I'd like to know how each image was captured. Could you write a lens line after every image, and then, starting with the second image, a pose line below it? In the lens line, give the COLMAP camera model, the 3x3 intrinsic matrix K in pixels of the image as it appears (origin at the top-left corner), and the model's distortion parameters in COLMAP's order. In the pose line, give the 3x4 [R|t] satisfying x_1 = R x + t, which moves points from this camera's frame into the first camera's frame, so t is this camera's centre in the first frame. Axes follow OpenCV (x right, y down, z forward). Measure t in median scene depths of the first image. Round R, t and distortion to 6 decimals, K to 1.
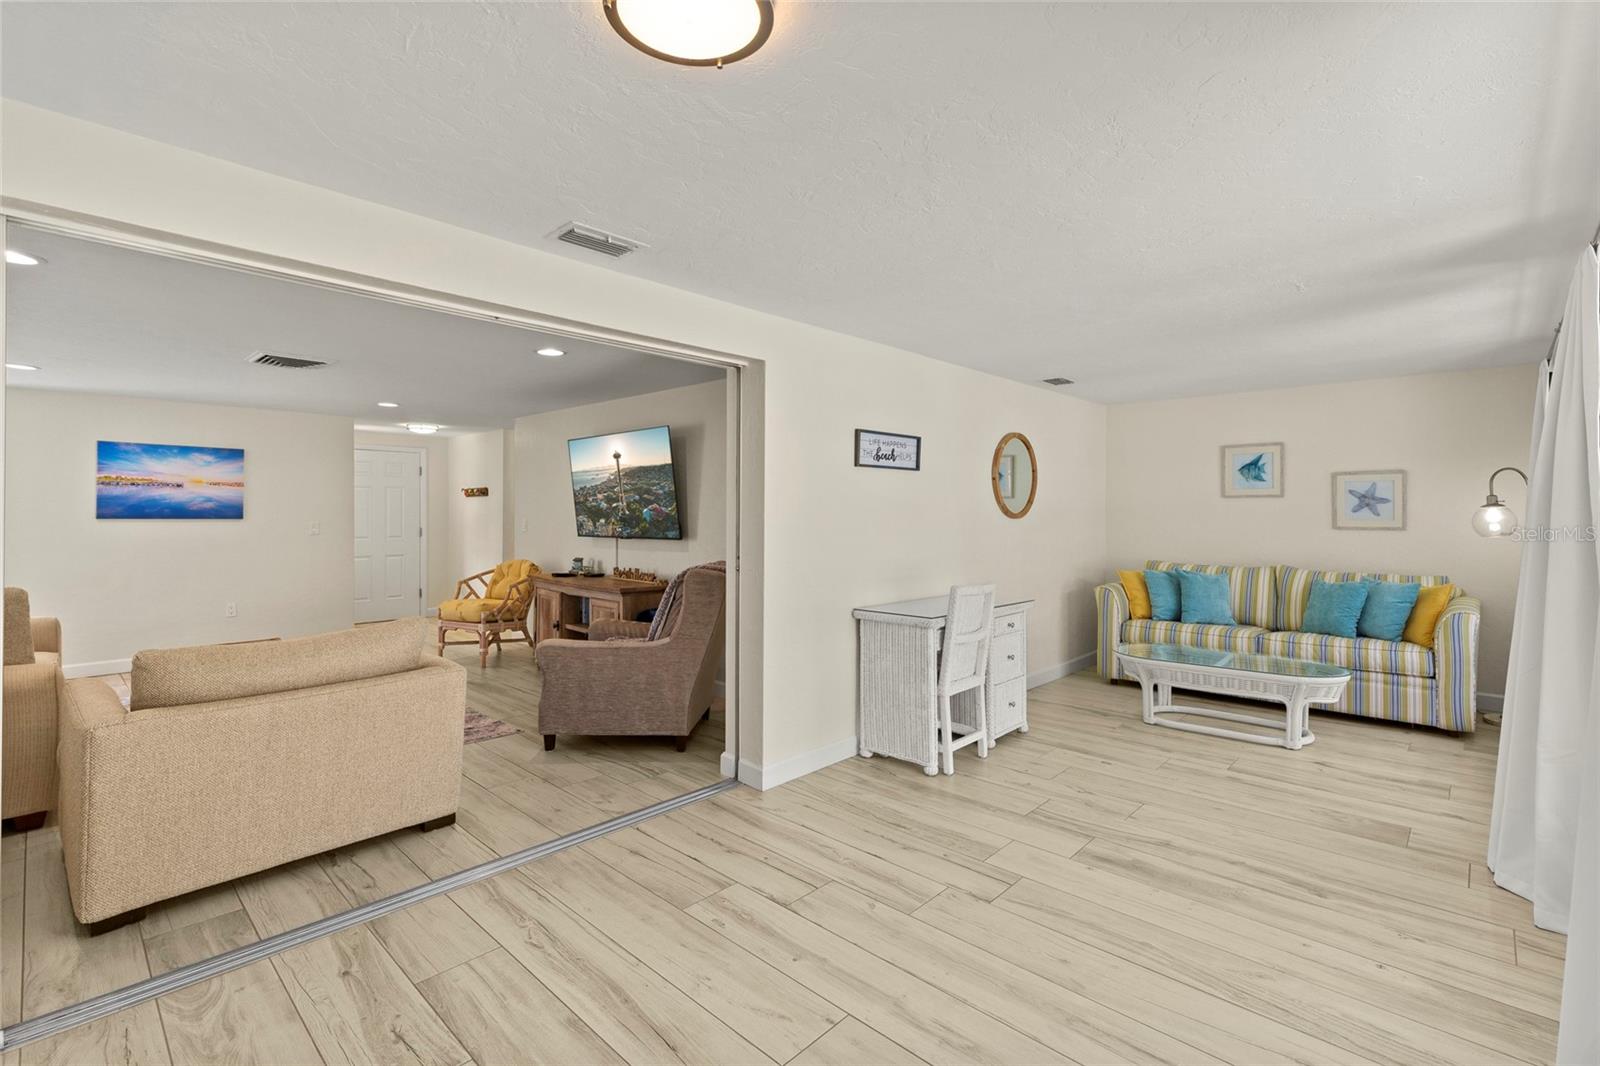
lens RADIAL K [[728.0, 0, 807.0], [0, 728.0, 520.7], [0, 0, 1]] dist [0.006111, 0.001300]
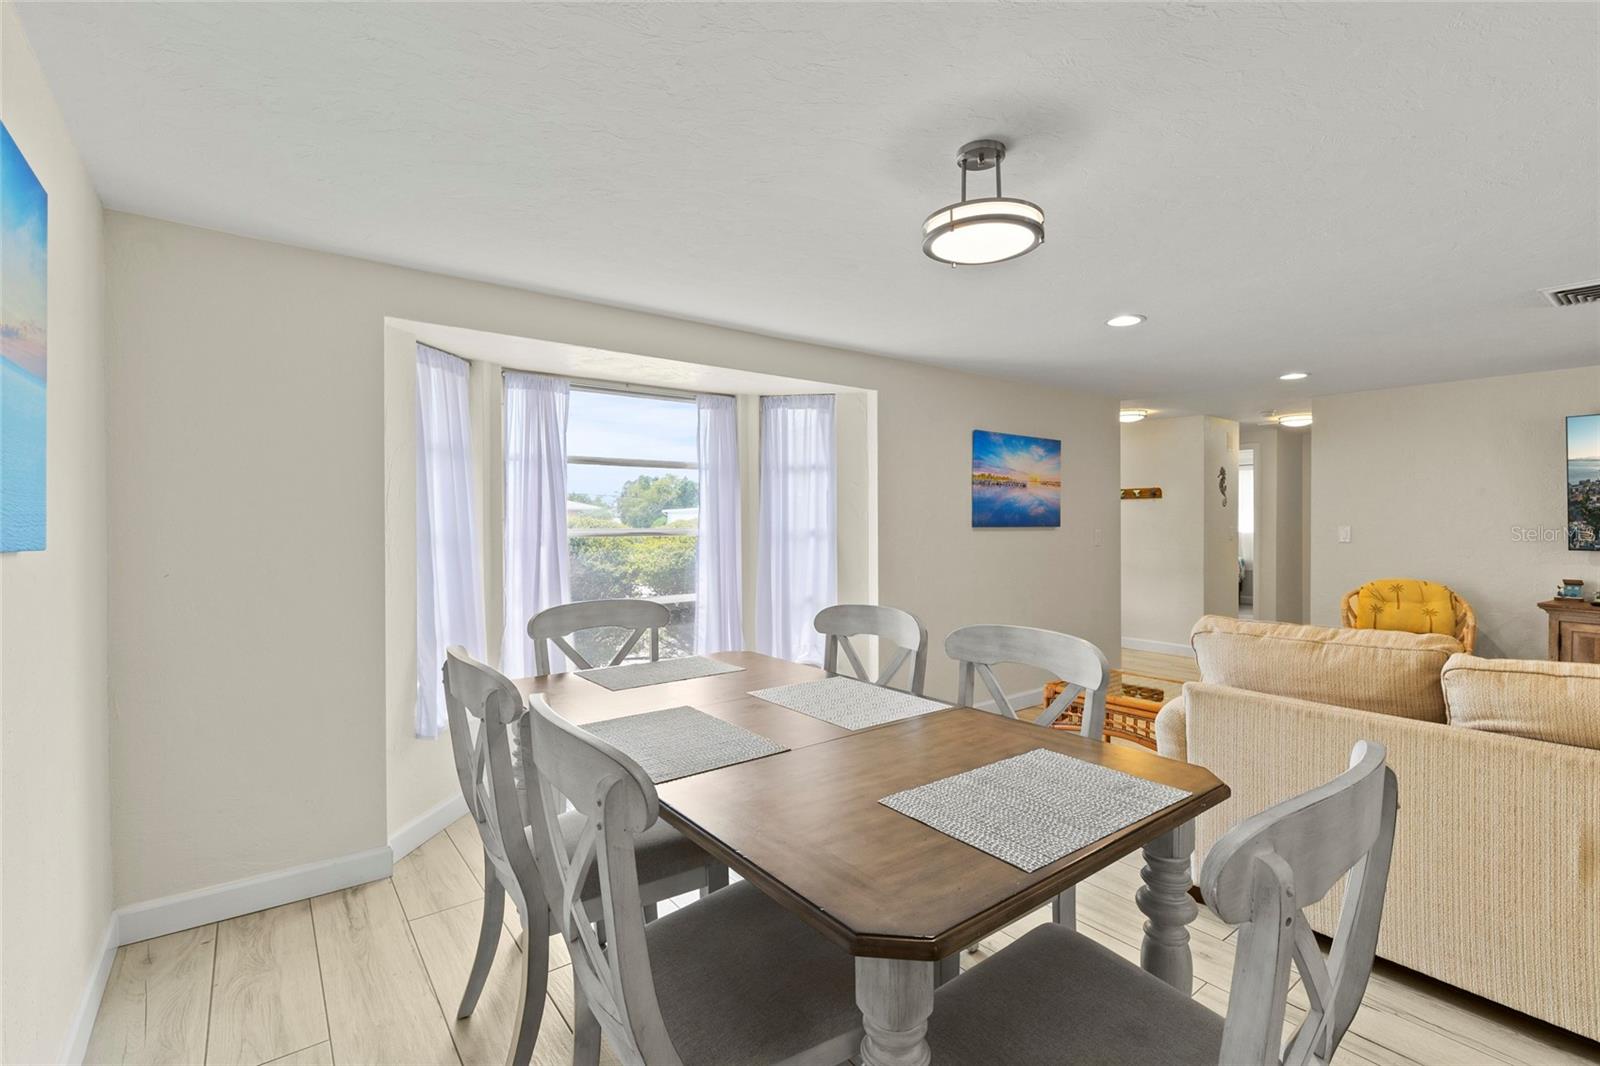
lens RADIAL K [[728.0, 0, 797.6], [0, 728.0, 526.1], [0, 0, 1]] dist [0.006111, 0.001300]
pose [[0.987364, -0.003114, -0.158437, -0.959017], [0.002826, 0.999994, -0.002040, -0.002864], [0.158442, 0.001567, 0.987367, 0.172739]]
